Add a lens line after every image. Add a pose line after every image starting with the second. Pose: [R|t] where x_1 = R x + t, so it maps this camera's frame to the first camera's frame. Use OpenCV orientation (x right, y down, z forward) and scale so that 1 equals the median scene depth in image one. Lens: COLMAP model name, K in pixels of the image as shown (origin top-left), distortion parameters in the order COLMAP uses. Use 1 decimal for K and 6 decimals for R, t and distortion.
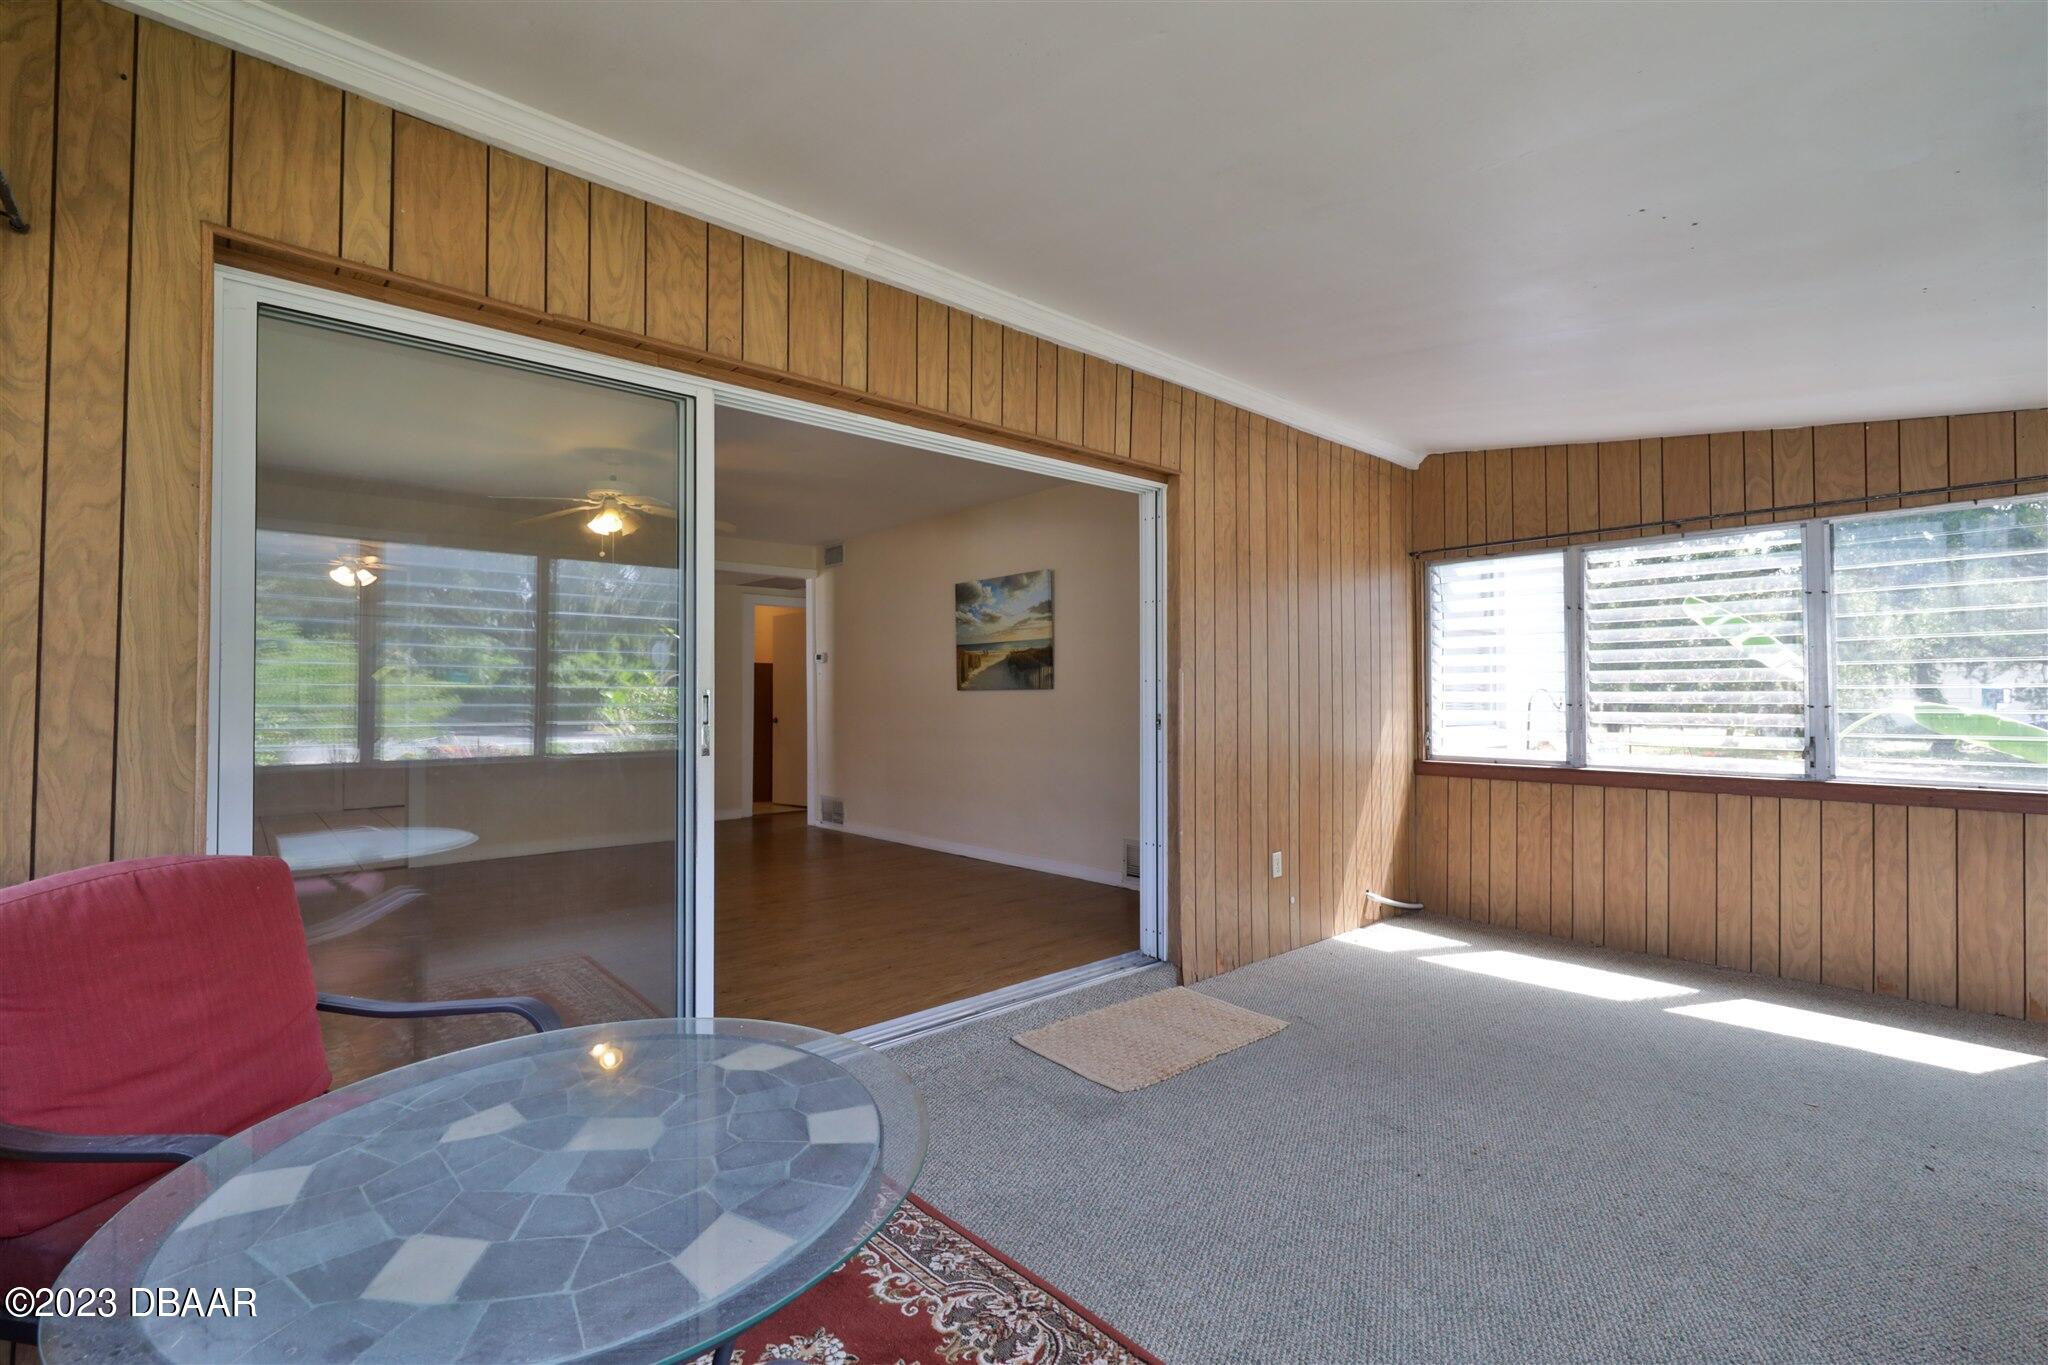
lens RADIAL K [[908.6, 0, 1024.0], [0, 908.6, 682.5], [0, 0, 1]] dist [0.000732, 0.000109]
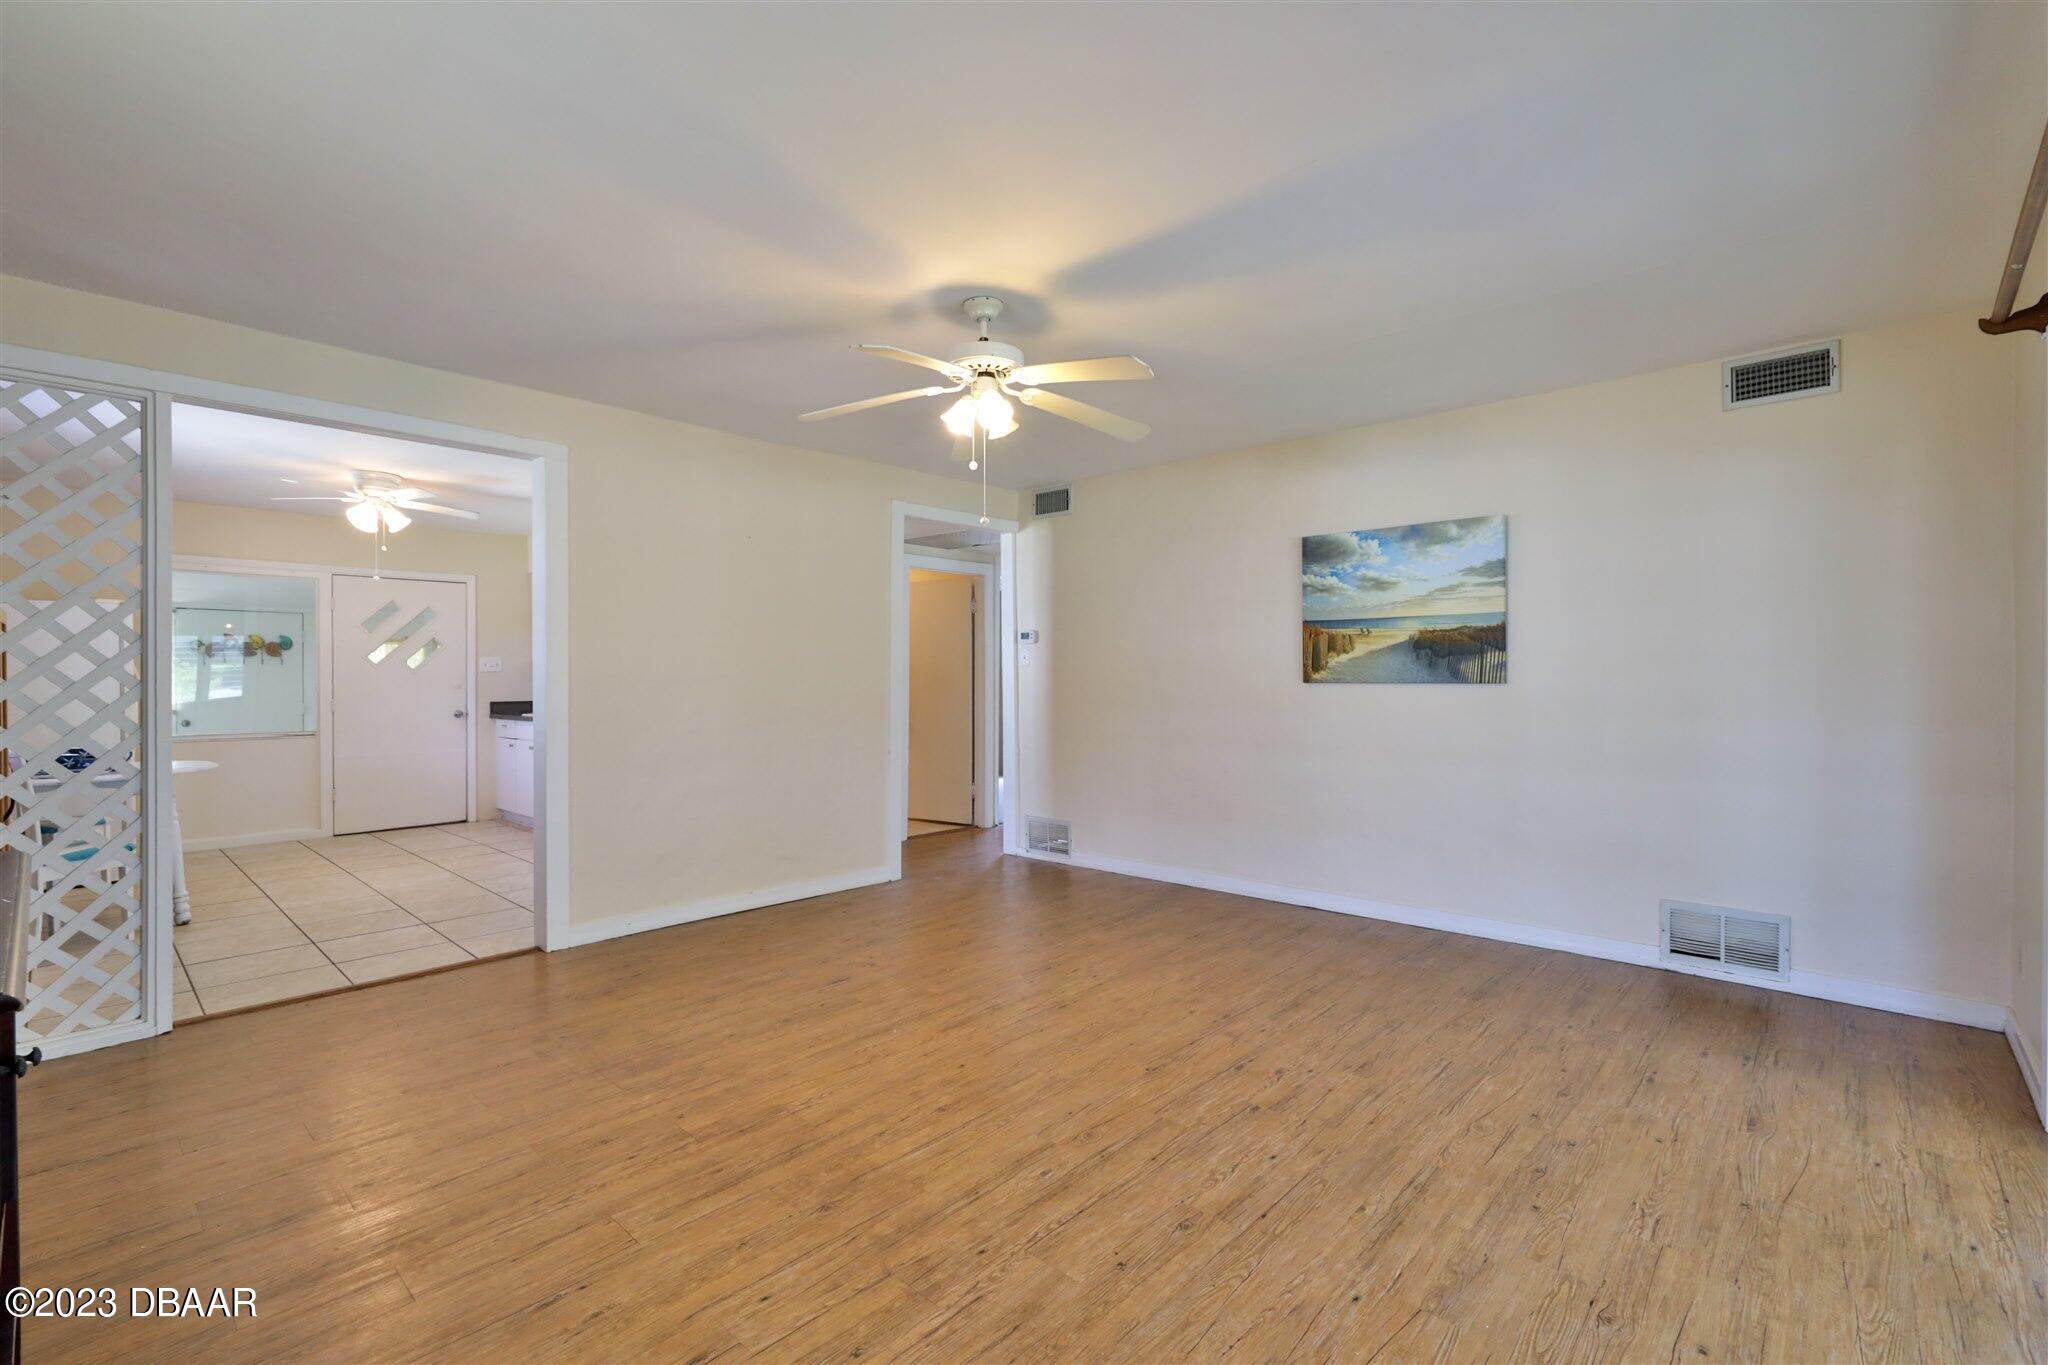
lens RADIAL K [[908.6, 0, 1024.0], [0, 908.6, 682.5], [0, 0, 1]] dist [0.000732, 0.000109]
pose [[0.995552, 0.000861, 0.094214, -0.381999], [-0.003118, 0.999711, 0.023820, -0.008669], [-0.094166, -0.024008, 0.995267, 0.302806]]
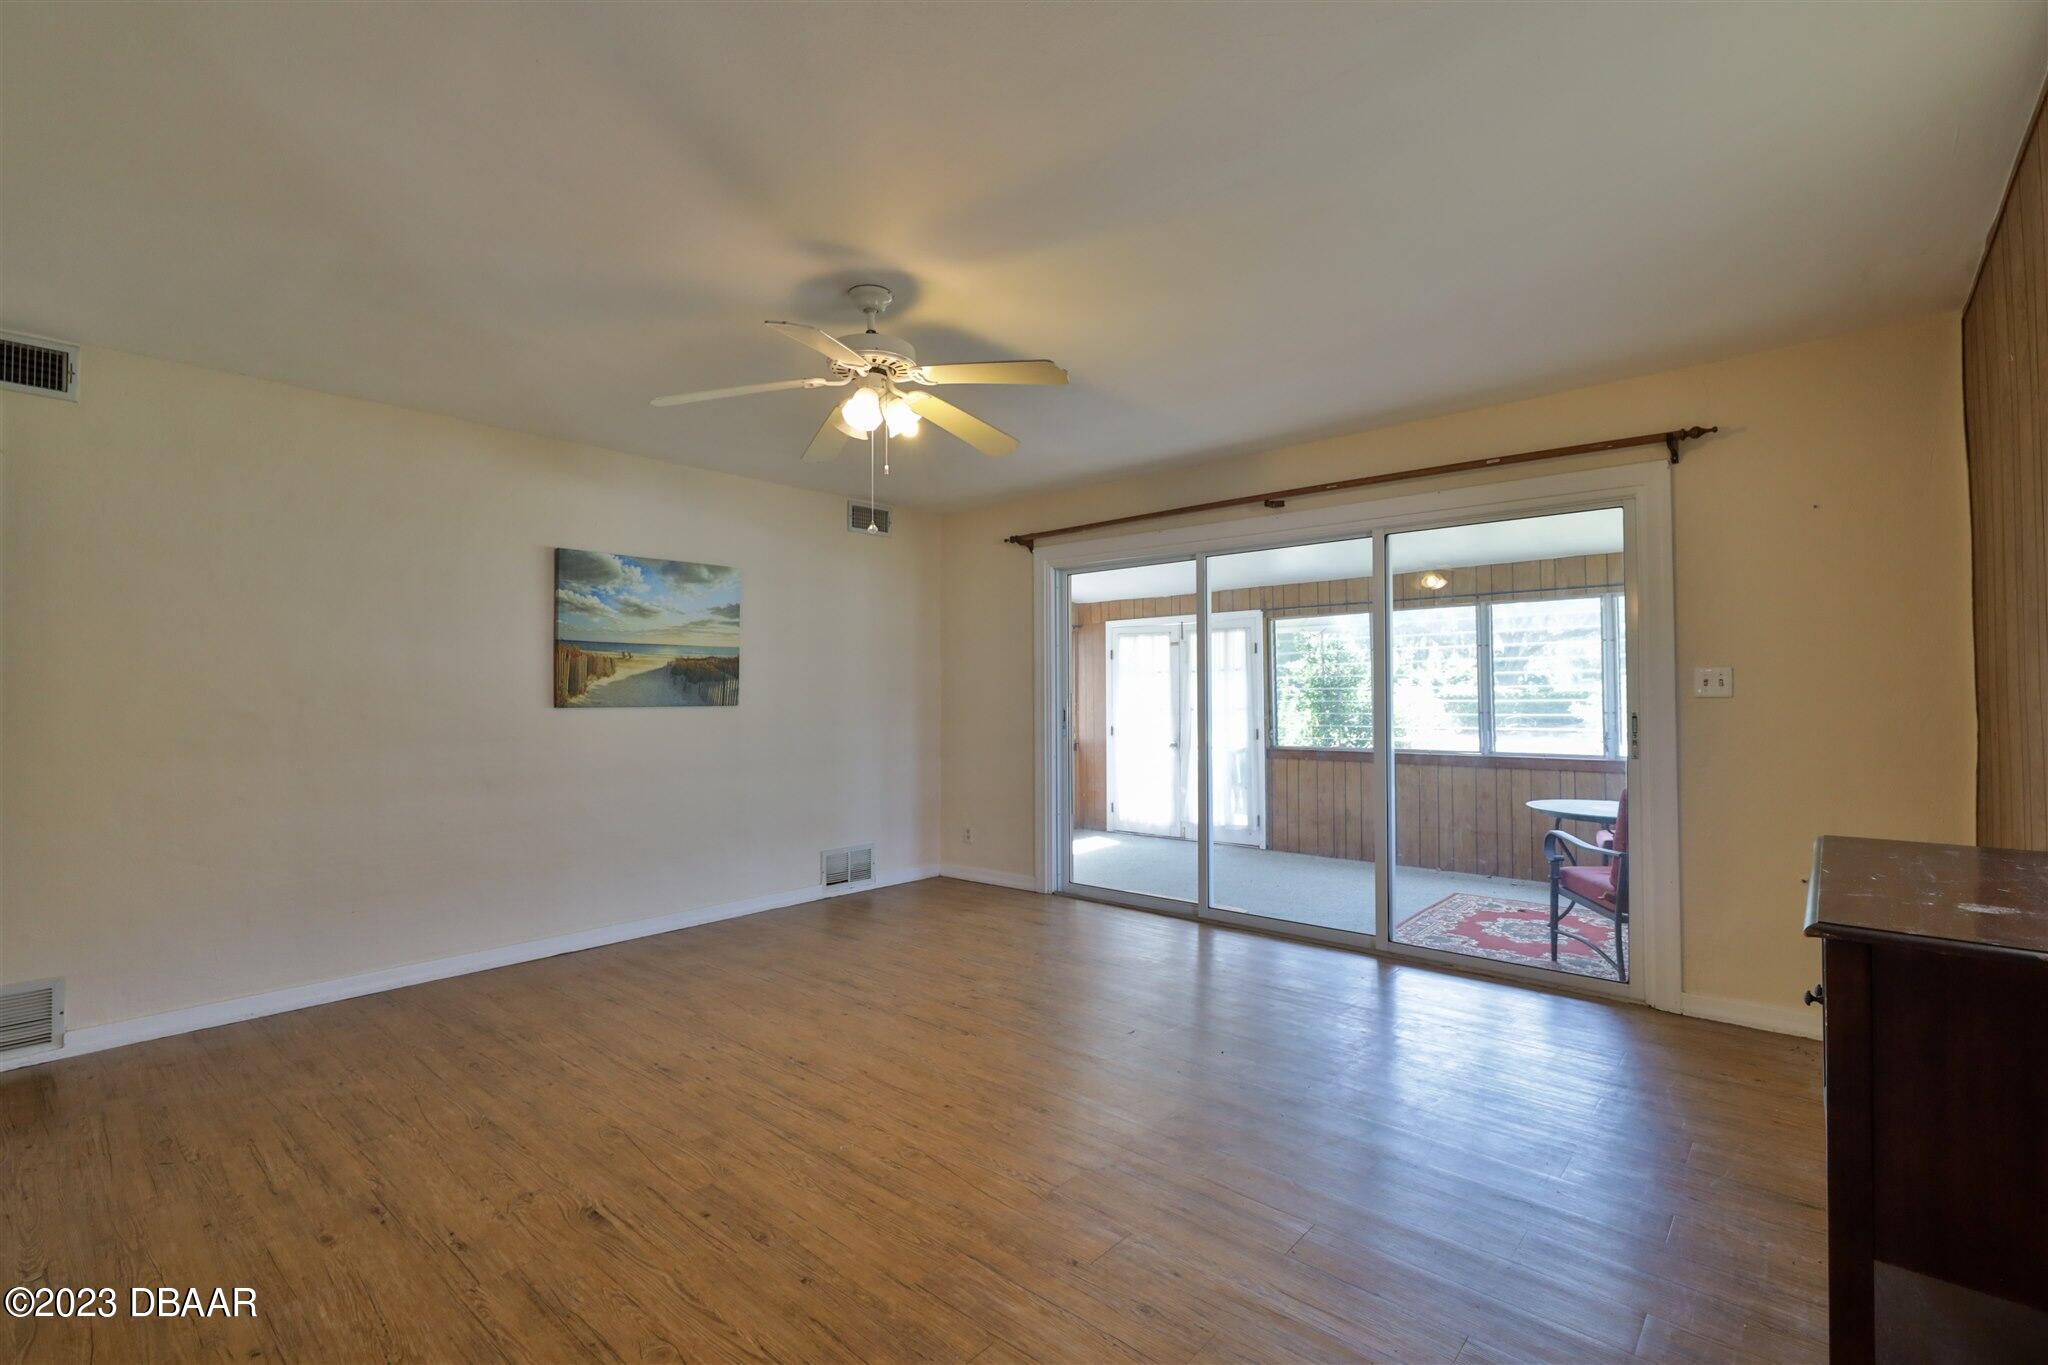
lens RADIAL K [[908.6, 0, 1024.0], [0, 908.6, 682.5], [0, 0, 1]] dist [0.000732, 0.000109]
pose [[-0.115382, 0.021248, 0.993094, -0.805574], [-0.011346, 0.999678, -0.022707, 0.001586], [-0.993256, -0.013887, -0.115104, 0.766892]]
